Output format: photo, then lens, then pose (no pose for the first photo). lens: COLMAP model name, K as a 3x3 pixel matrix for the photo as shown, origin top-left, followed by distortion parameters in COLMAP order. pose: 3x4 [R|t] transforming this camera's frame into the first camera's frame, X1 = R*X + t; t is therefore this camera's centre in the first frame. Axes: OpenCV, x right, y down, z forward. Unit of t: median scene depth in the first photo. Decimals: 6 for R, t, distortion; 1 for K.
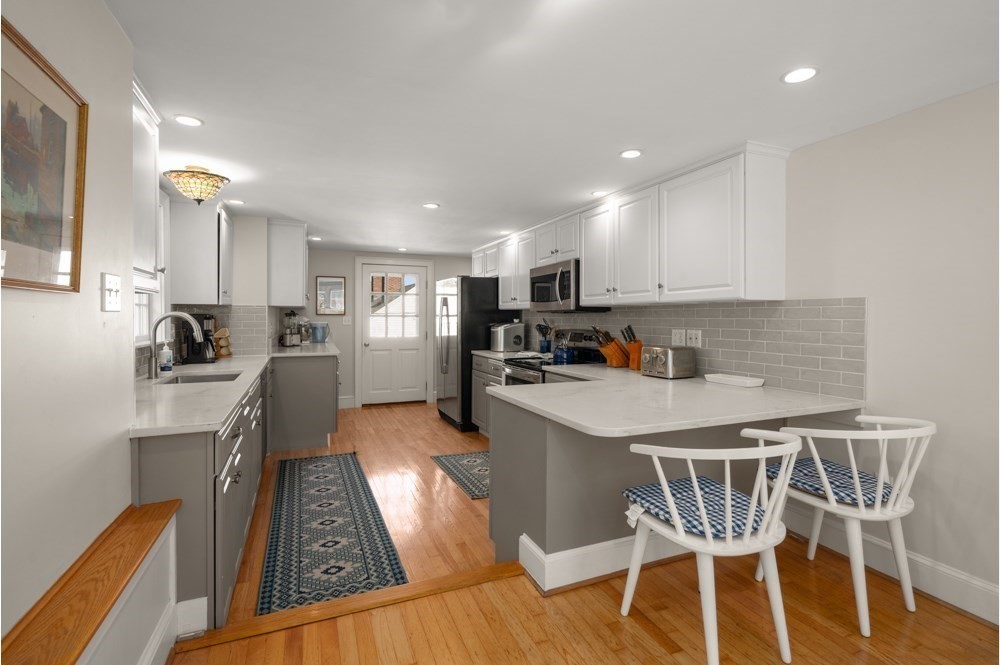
lens RADIAL K [[465.2, 0, 499.4], [0, 465.2, 327.6], [0, 0, 1]] dist [0.001104, -0.000460]
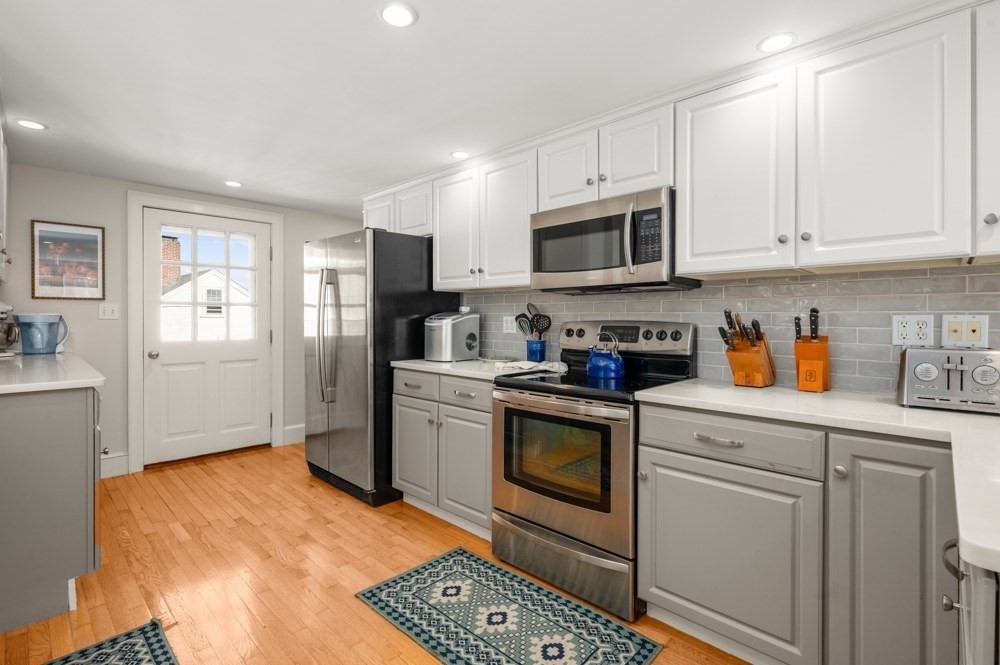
lens RADIAL K [[465.2, 0, 501.1], [0, 465.2, 324.2], [0, 0, 1]] dist [0.001104, -0.000460]
pose [[0.916543, -0.007597, 0.399865, -0.164585], [0.009335, 0.999954, -0.002399, 0.006956], [-0.399828, 0.005932, 0.916571, 0.425390]]
